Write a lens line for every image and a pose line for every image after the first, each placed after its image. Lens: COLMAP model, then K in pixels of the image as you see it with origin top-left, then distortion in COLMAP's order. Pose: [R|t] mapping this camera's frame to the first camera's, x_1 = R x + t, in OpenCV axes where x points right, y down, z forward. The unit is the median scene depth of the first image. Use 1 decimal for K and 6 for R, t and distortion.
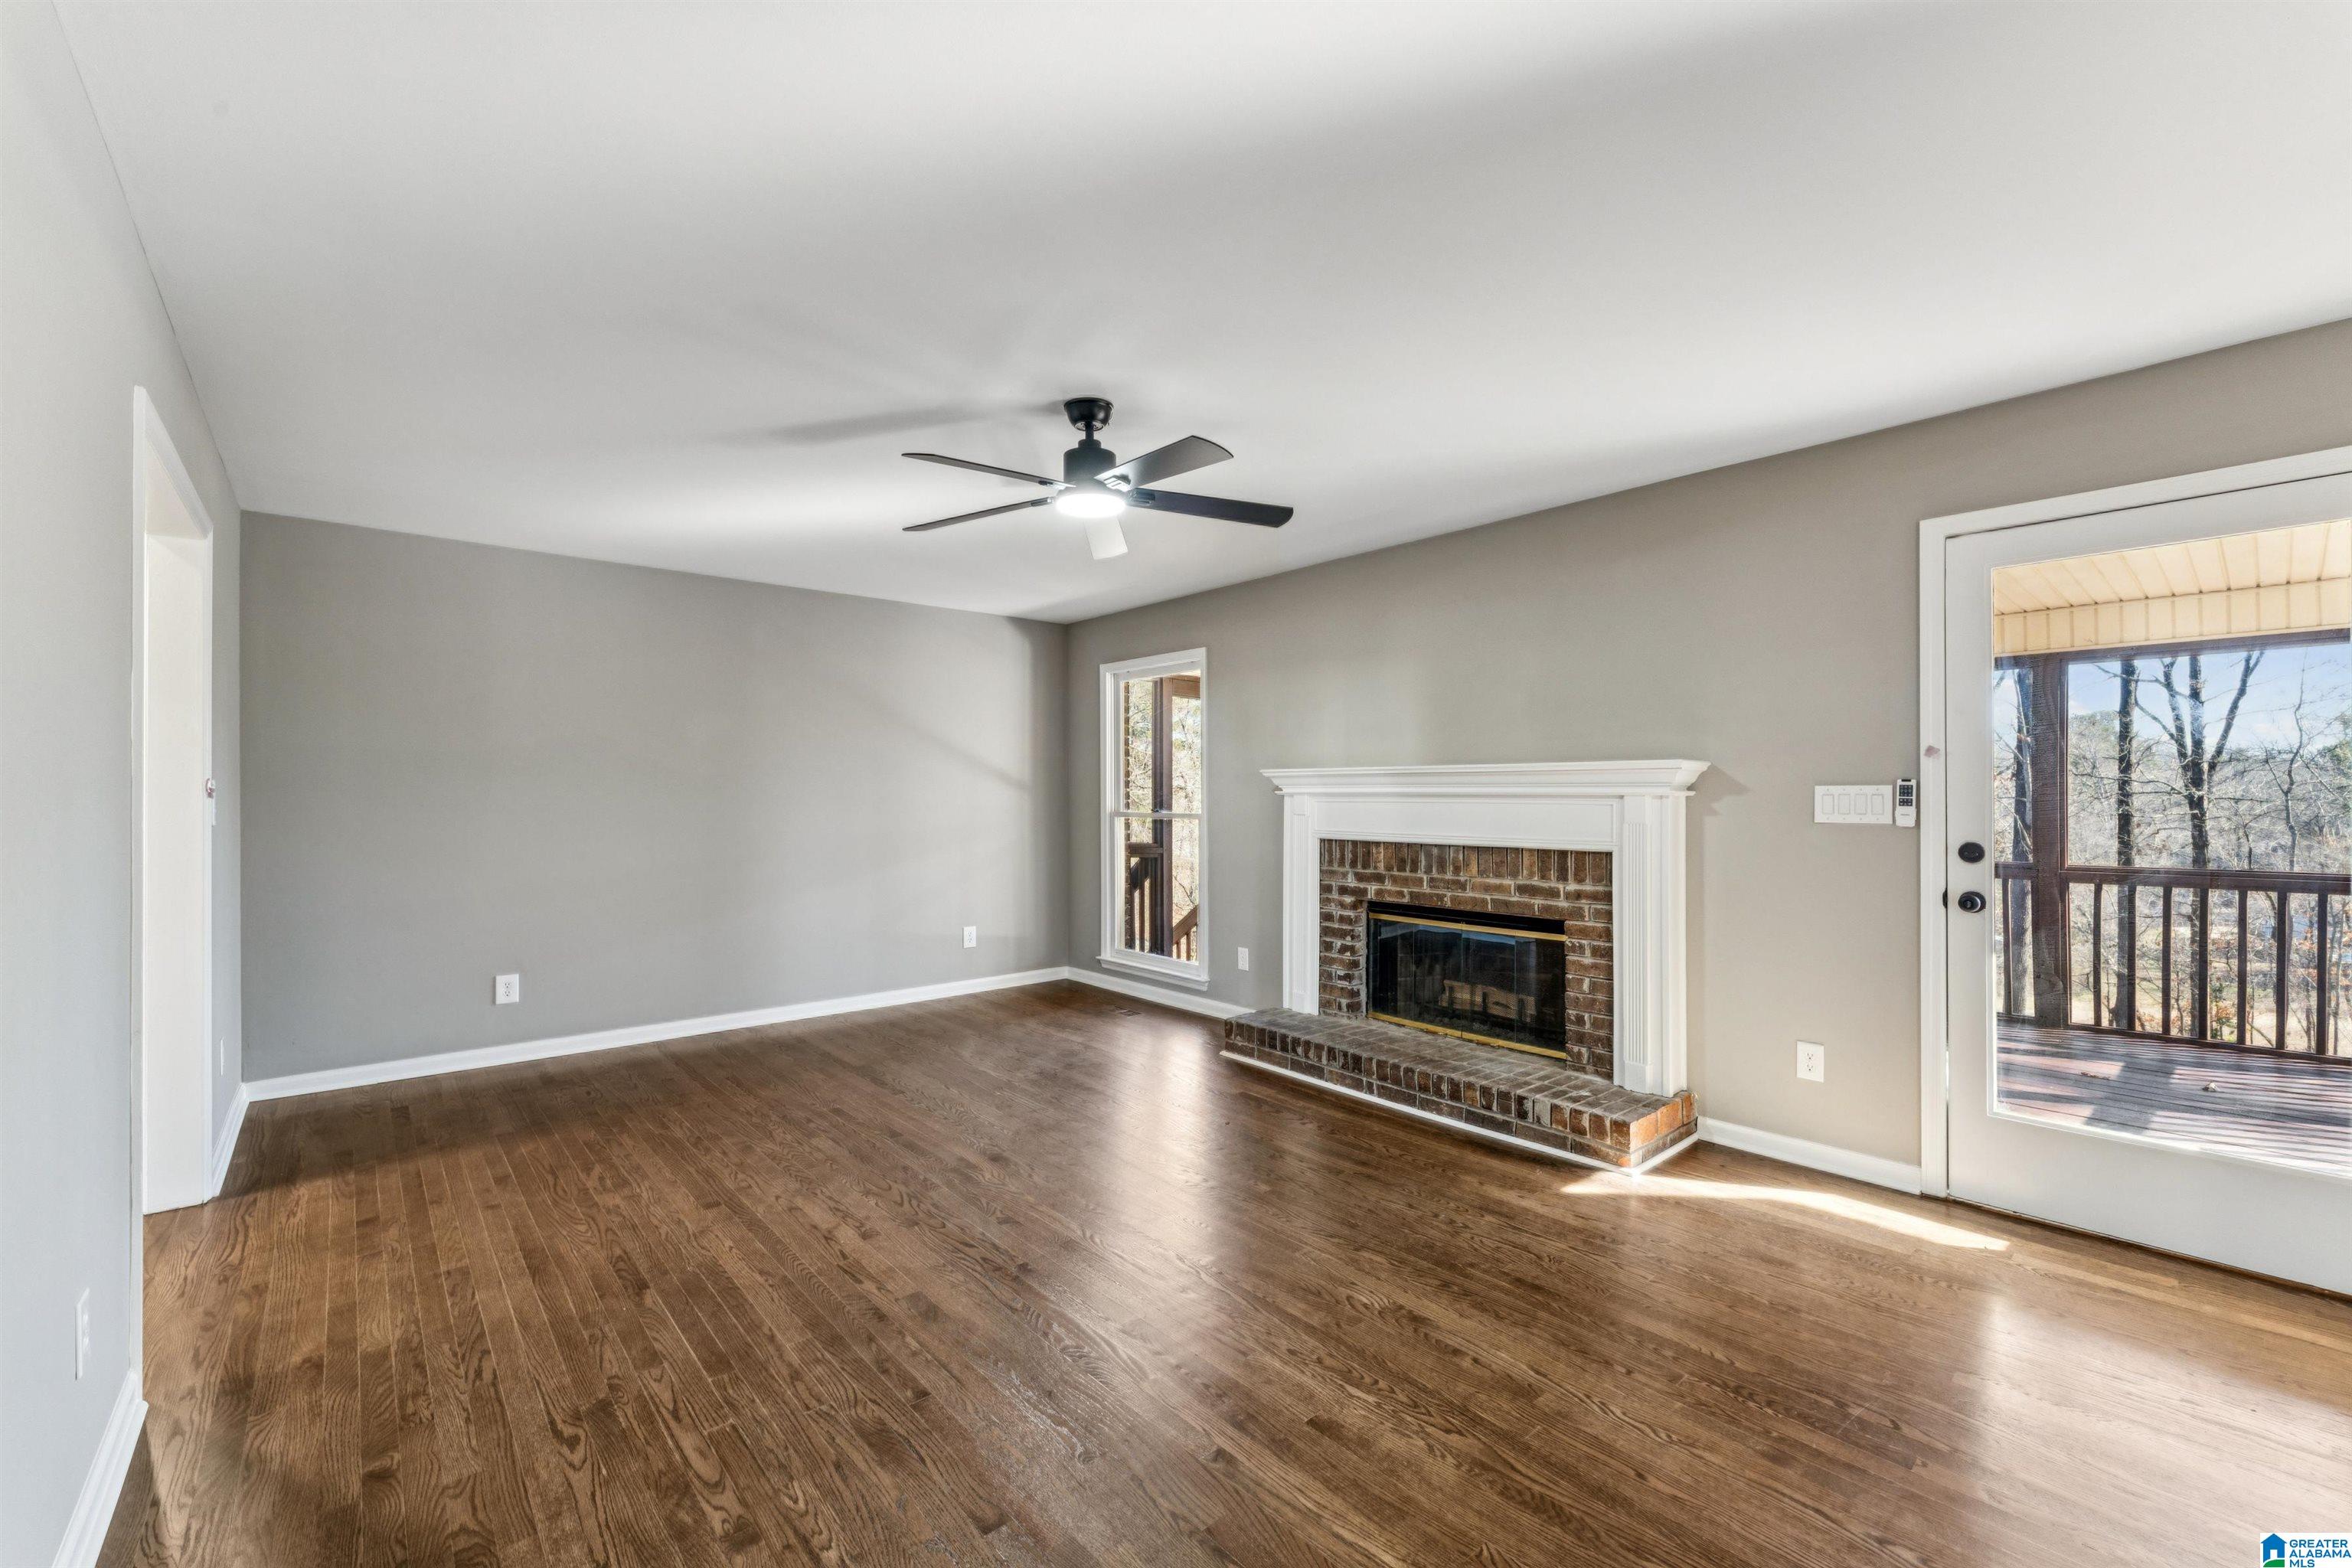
lens RADIAL K [[954.6, 0, 1186.7], [0, 954.6, 791.3], [0, 0, 1]] dist [0.001935, -0.003318]
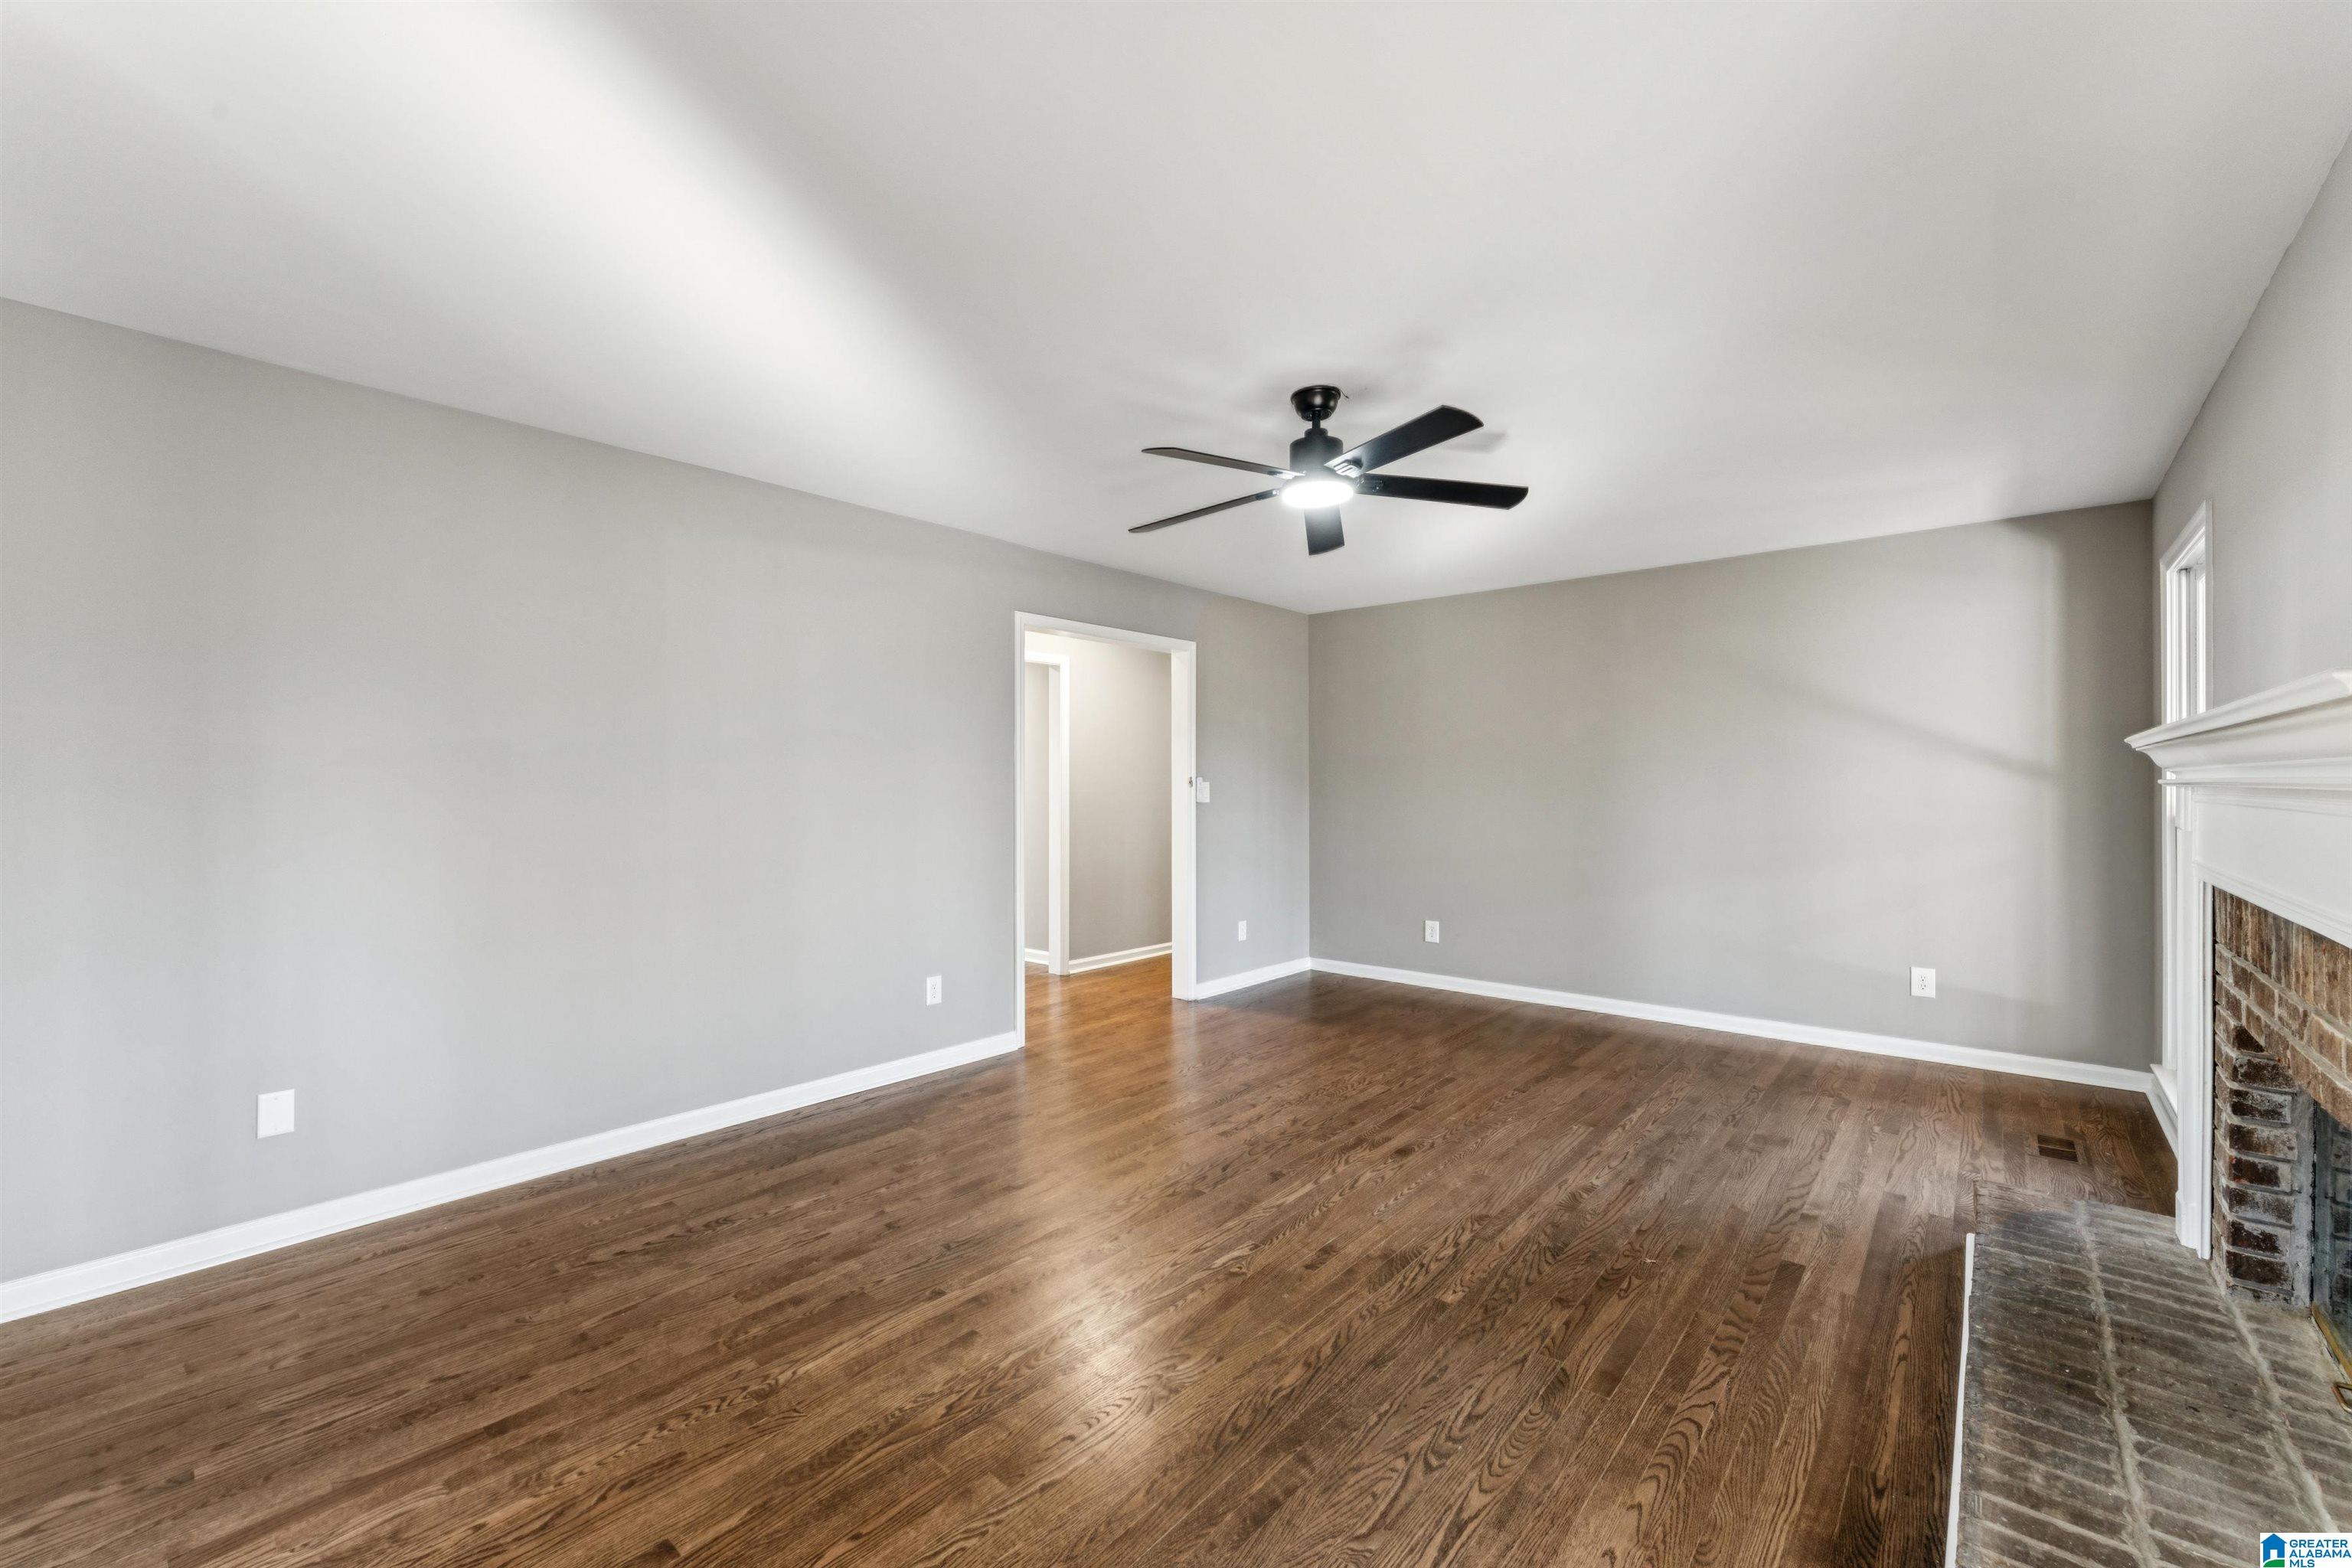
lens RADIAL K [[954.6, 0, 1186.7], [0, 954.6, 791.3], [0, 0, 1]] dist [0.001935, -0.003318]
pose [[0.147915, 0.007261, -0.988973, 0.627720], [0.006681, 0.999943, 0.008341, -0.003619], [0.988978, -0.007842, 0.147858, 0.520307]]
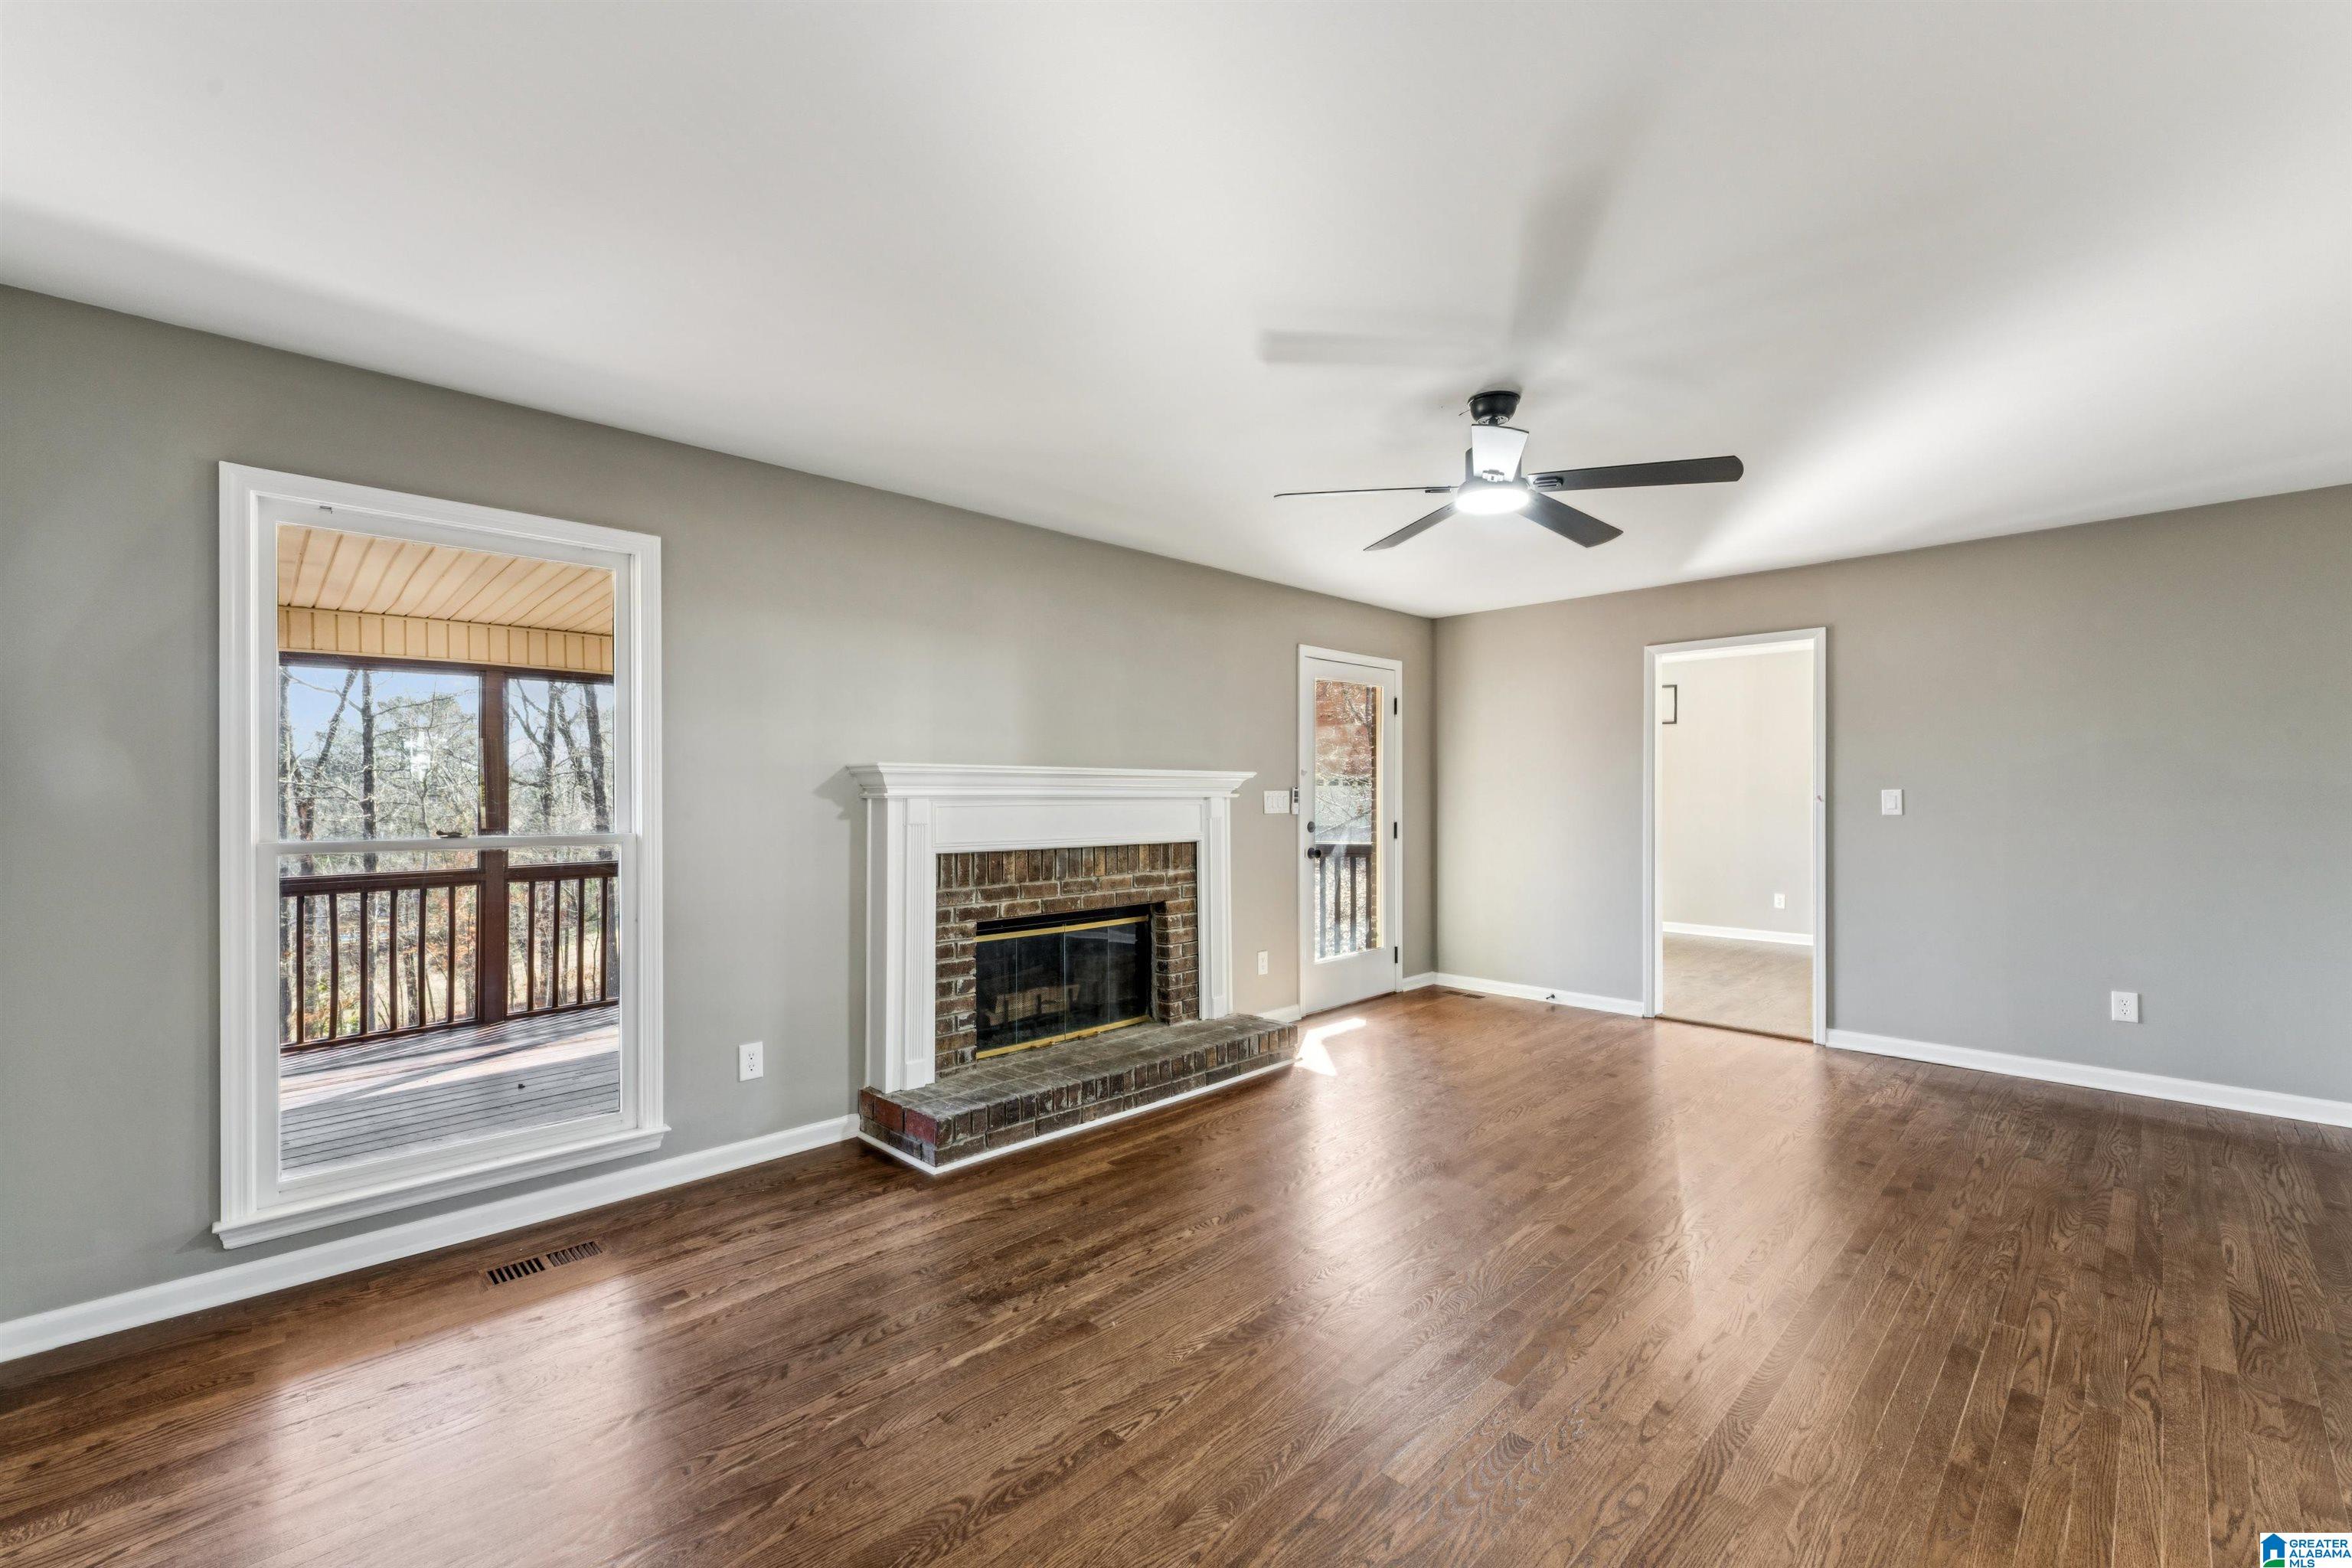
lens RADIAL K [[954.6, 0, 1186.7], [0, 954.6, 791.3], [0, 0, 1]] dist [0.001935, -0.003318]
pose [[-0.051851, 0.009868, 0.998606, -0.776913], [0.003747, 0.999946, -0.009686, 0.007626], [-0.998648, 0.003240, -0.051885, 0.995476]]
